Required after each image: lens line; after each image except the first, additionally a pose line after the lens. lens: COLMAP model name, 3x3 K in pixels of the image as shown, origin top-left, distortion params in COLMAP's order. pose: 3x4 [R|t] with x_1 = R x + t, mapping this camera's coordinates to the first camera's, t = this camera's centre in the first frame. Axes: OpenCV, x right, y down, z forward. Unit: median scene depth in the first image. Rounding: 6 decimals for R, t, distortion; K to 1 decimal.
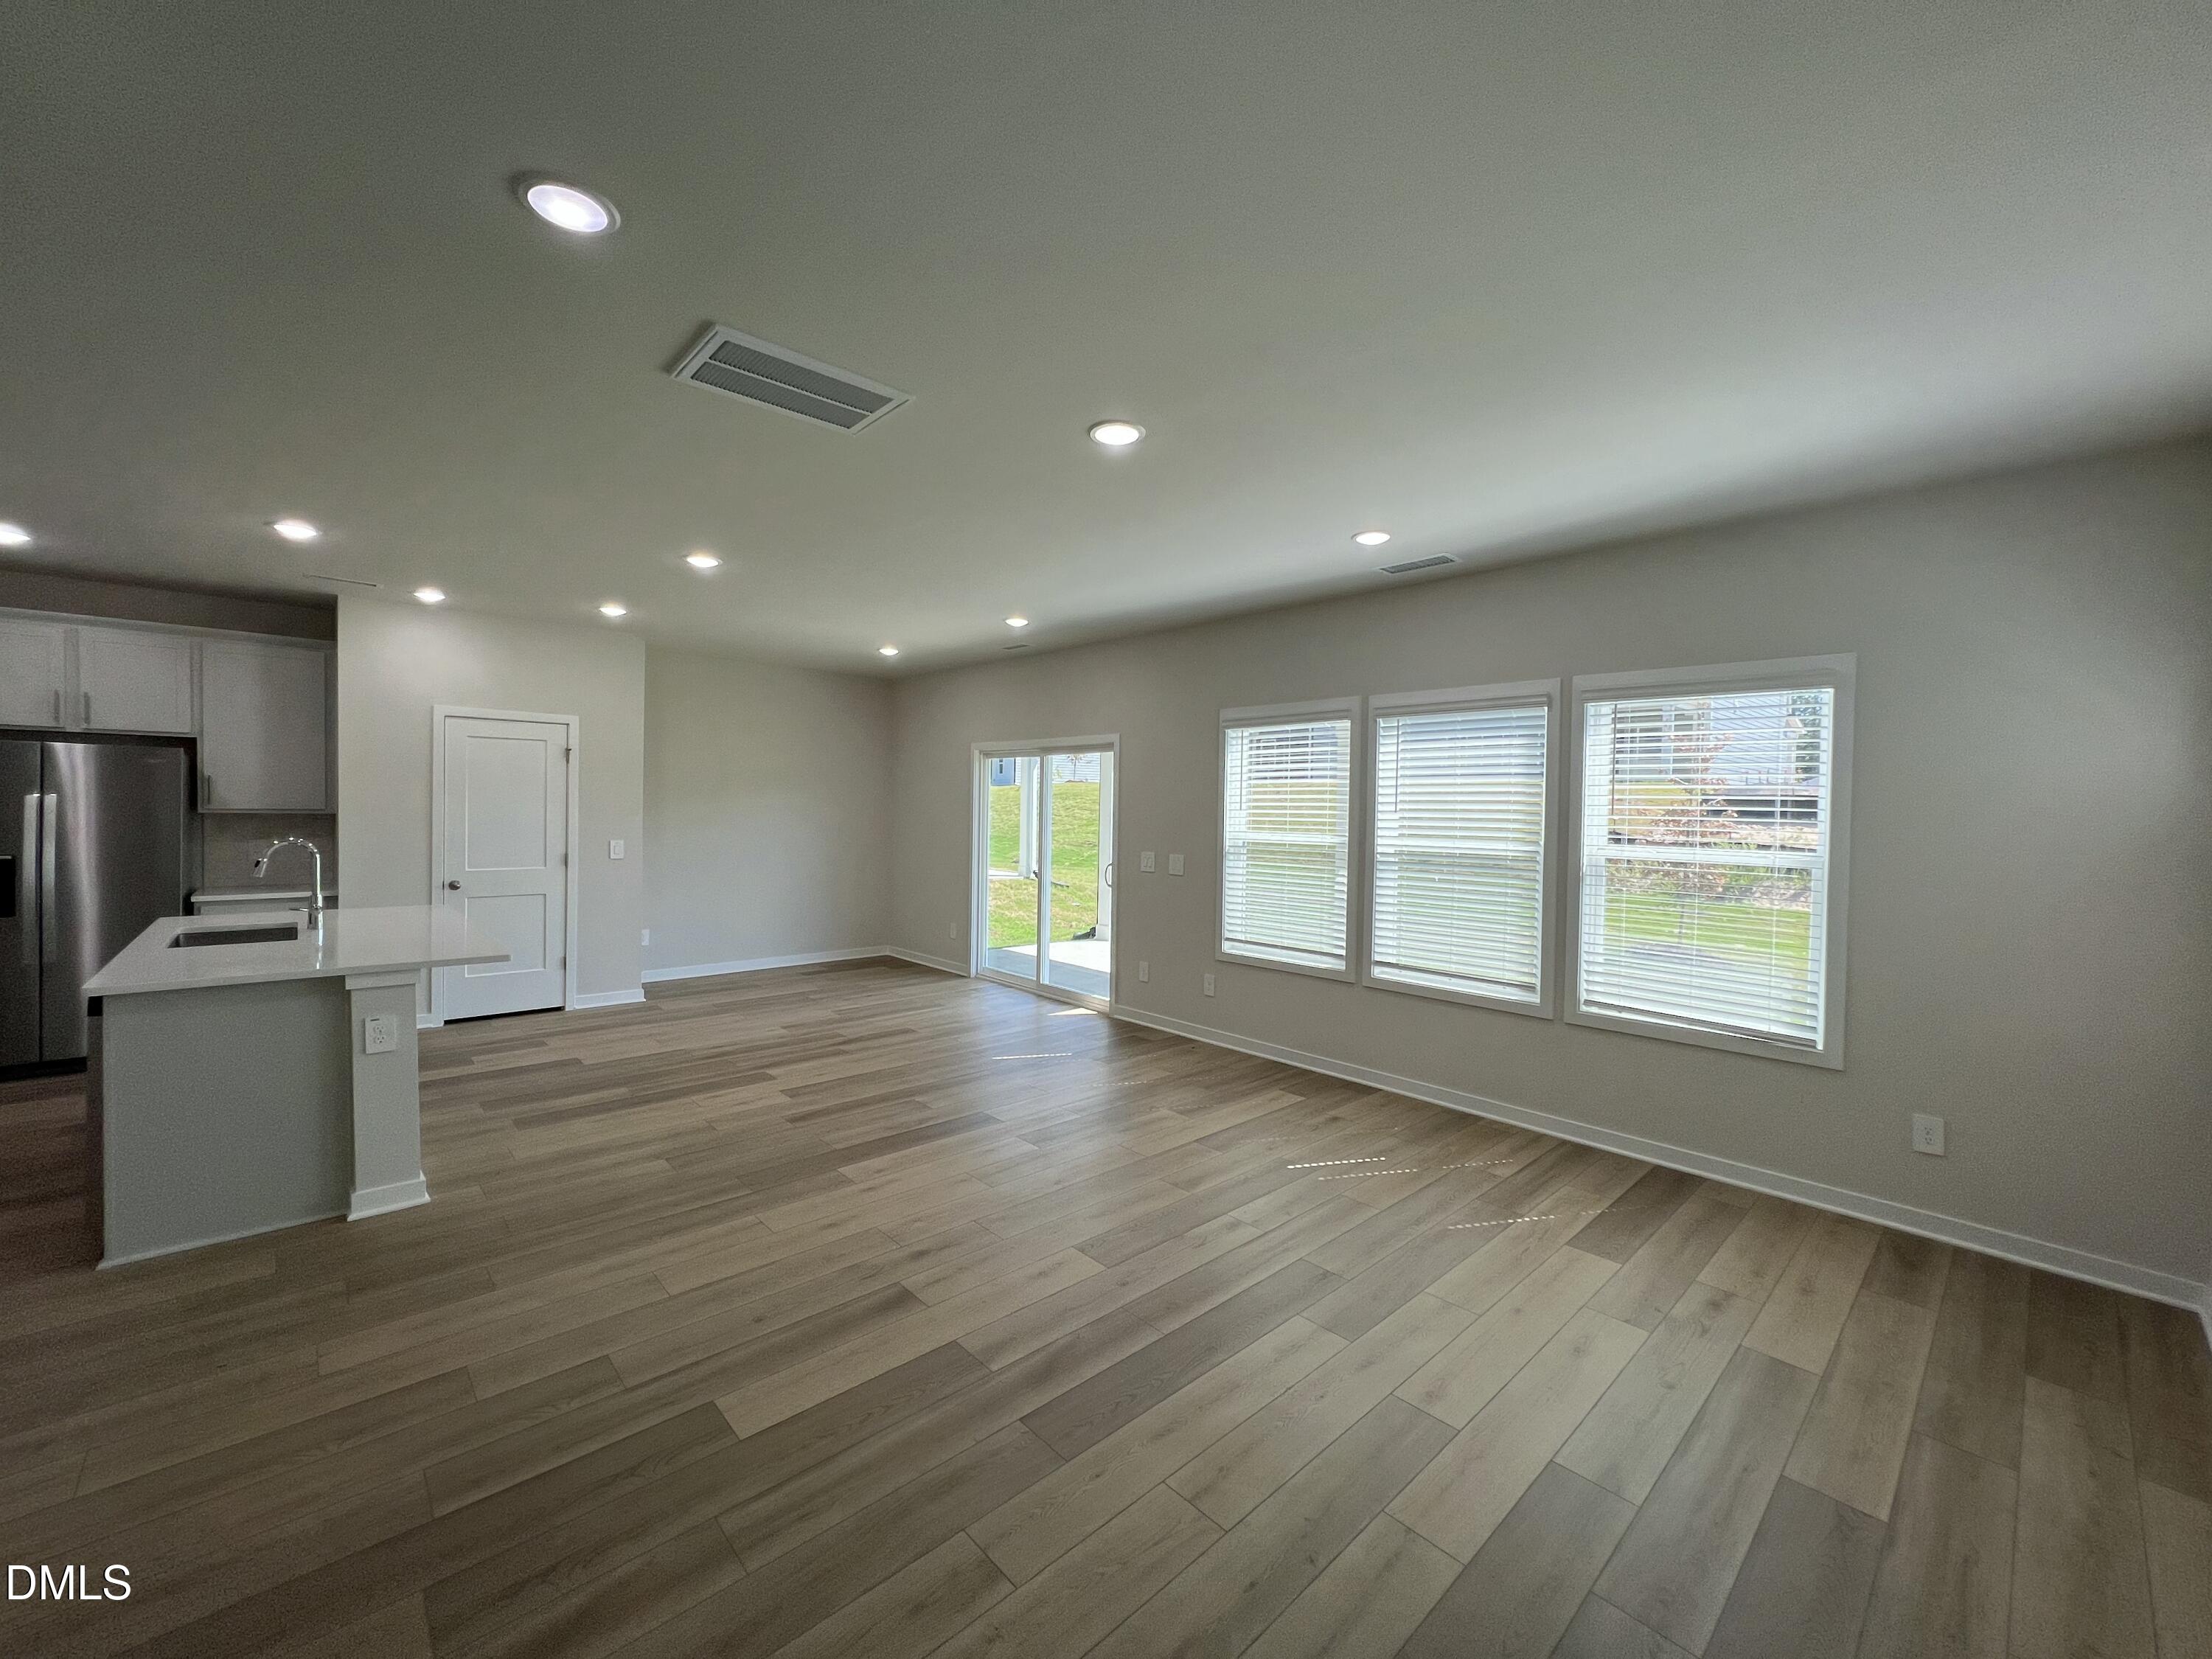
lens RADIAL K [[883.5, 0, 1099.9], [0, 883.5, 823.8], [0, 0, 1]] dist [-0.002395, 0.000164]
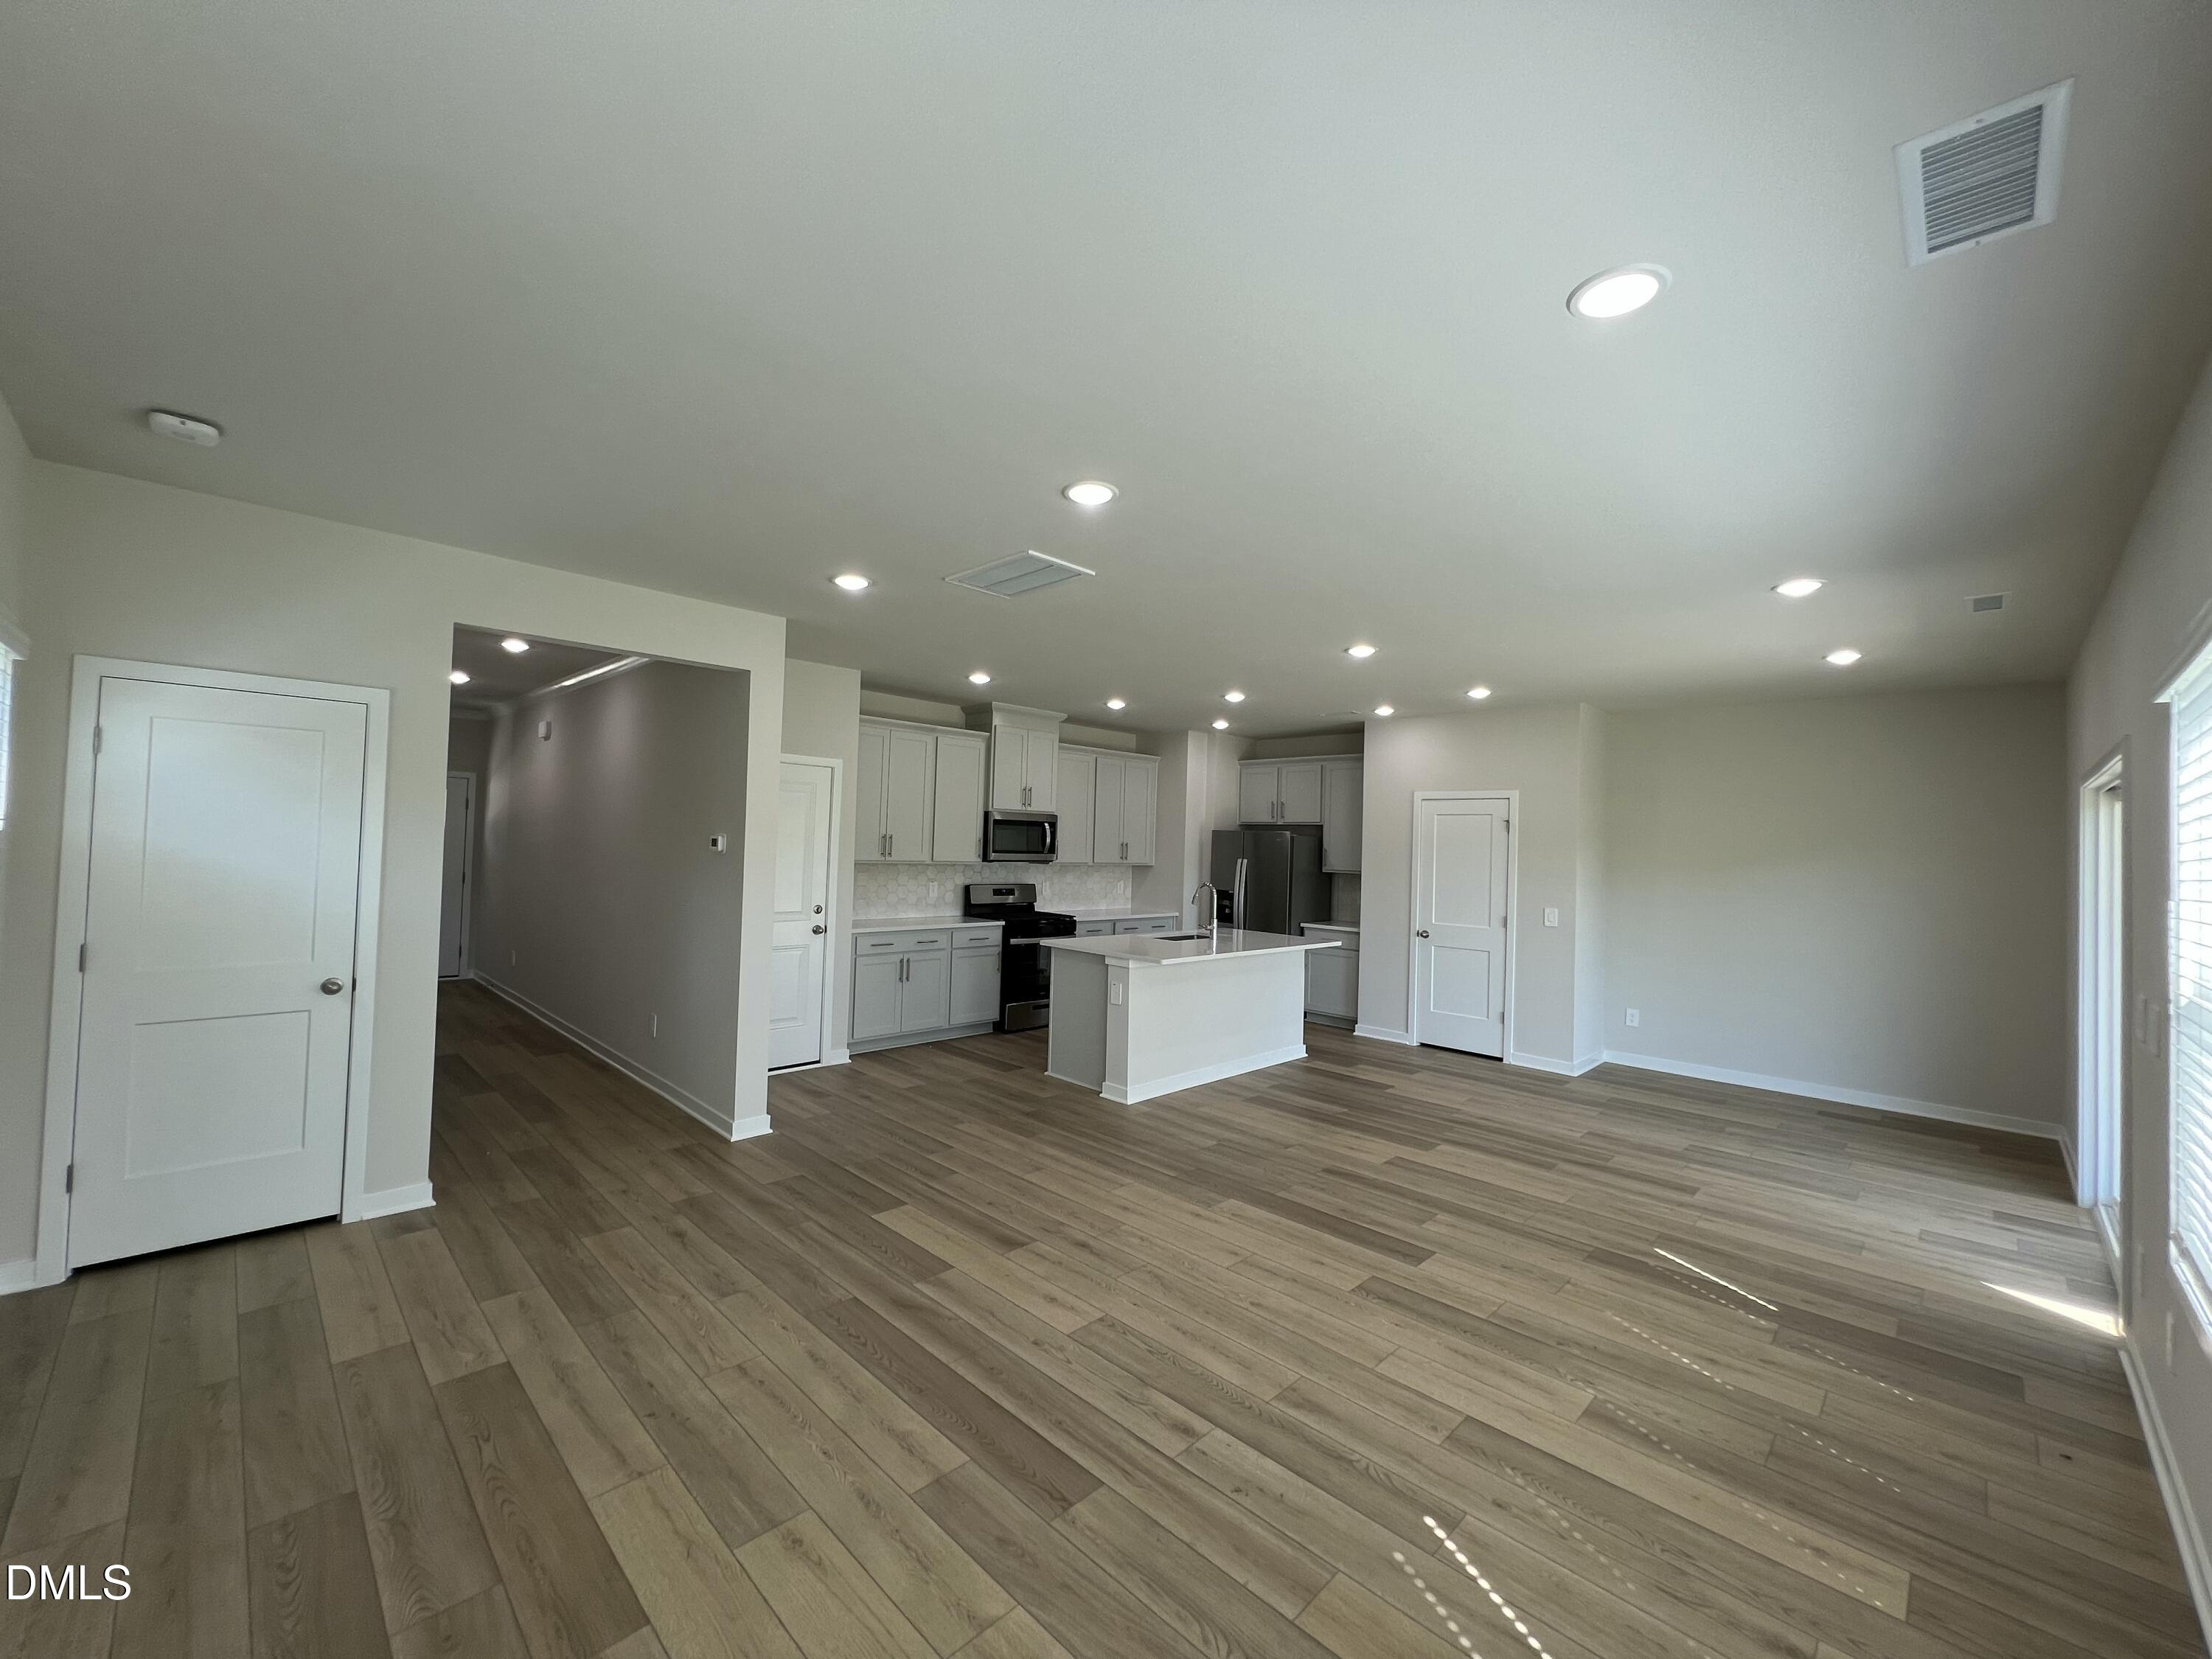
lens RADIAL K [[883.5, 0, 1099.9], [0, 883.5, 823.8], [0, 0, 1]] dist [-0.002395, 0.000164]
pose [[0.044146, -0.041600, -0.998159, 0.646928], [-0.050781, 0.997748, -0.043829, -0.010004], [0.997734, 0.052622, 0.041934, 0.624608]]
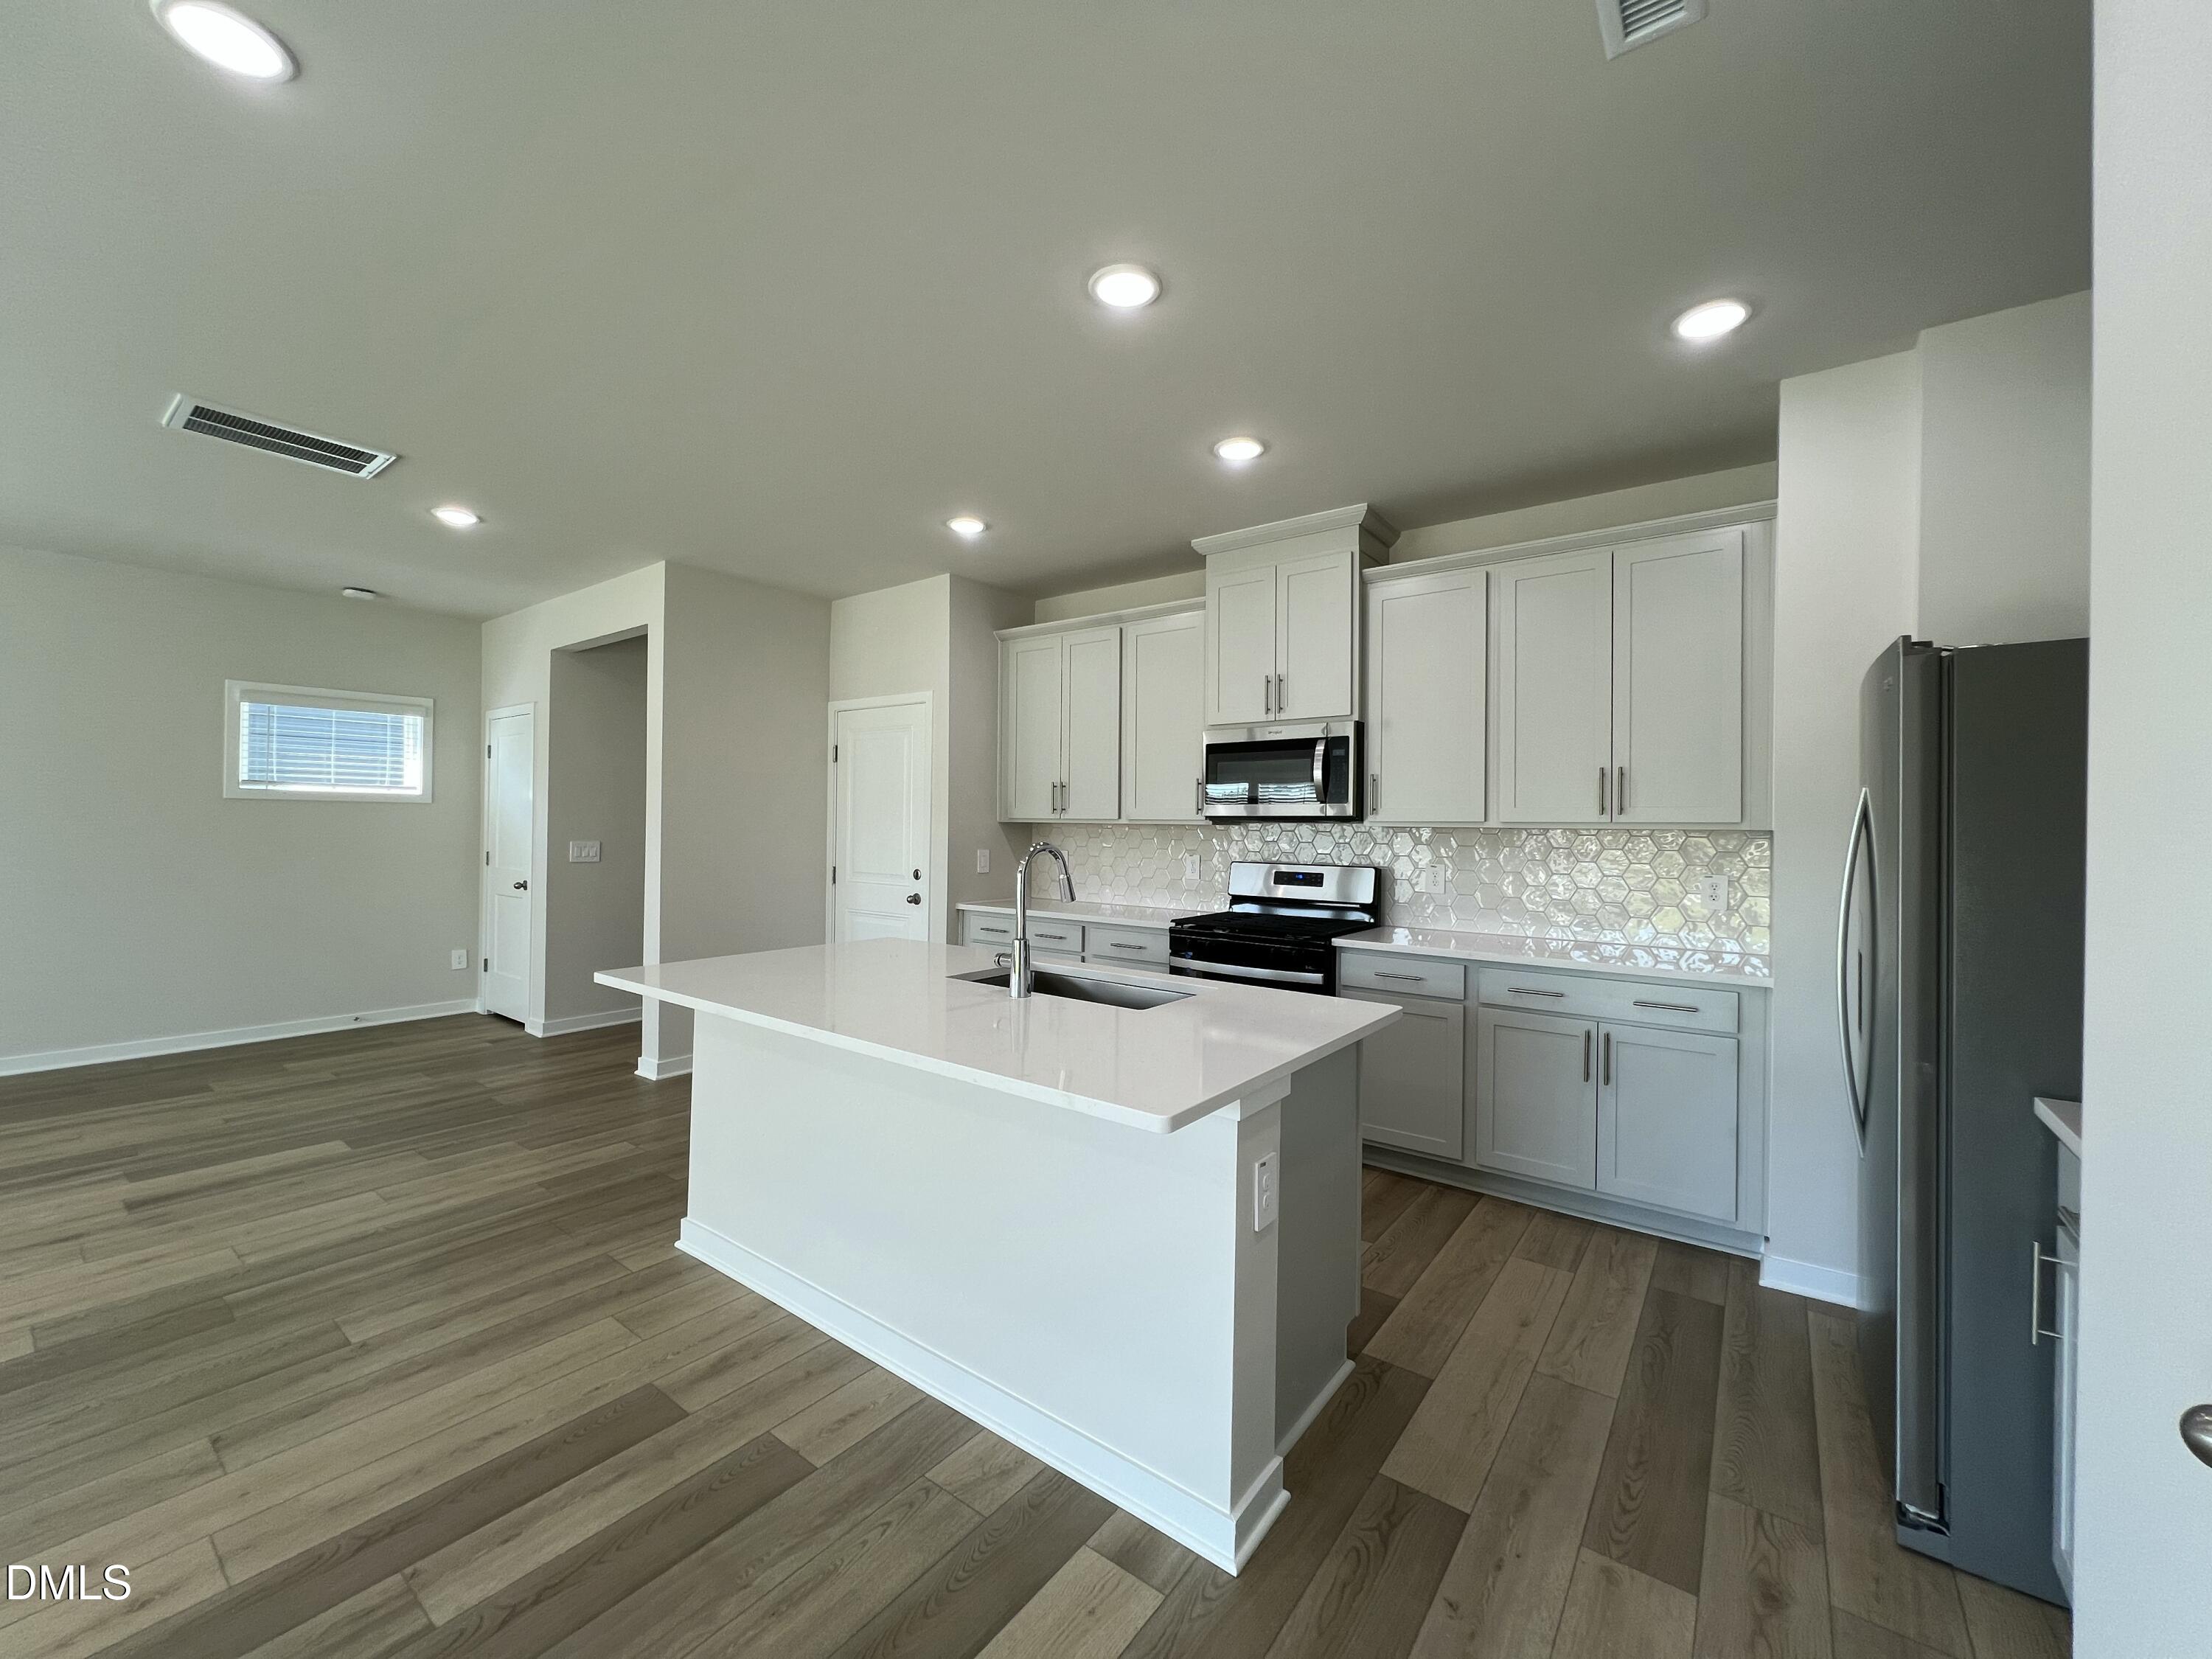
lens RADIAL K [[883.5, 0, 1099.9], [0, 883.5, 823.8], [0, 0, 1]] dist [-0.002395, 0.000164]
pose [[-0.983492, -0.033563, -0.177812, -0.730196], [-0.036370, 0.999260, 0.012548, -0.004265], [0.177259, 0.018808, -0.983984, 1.395198]]
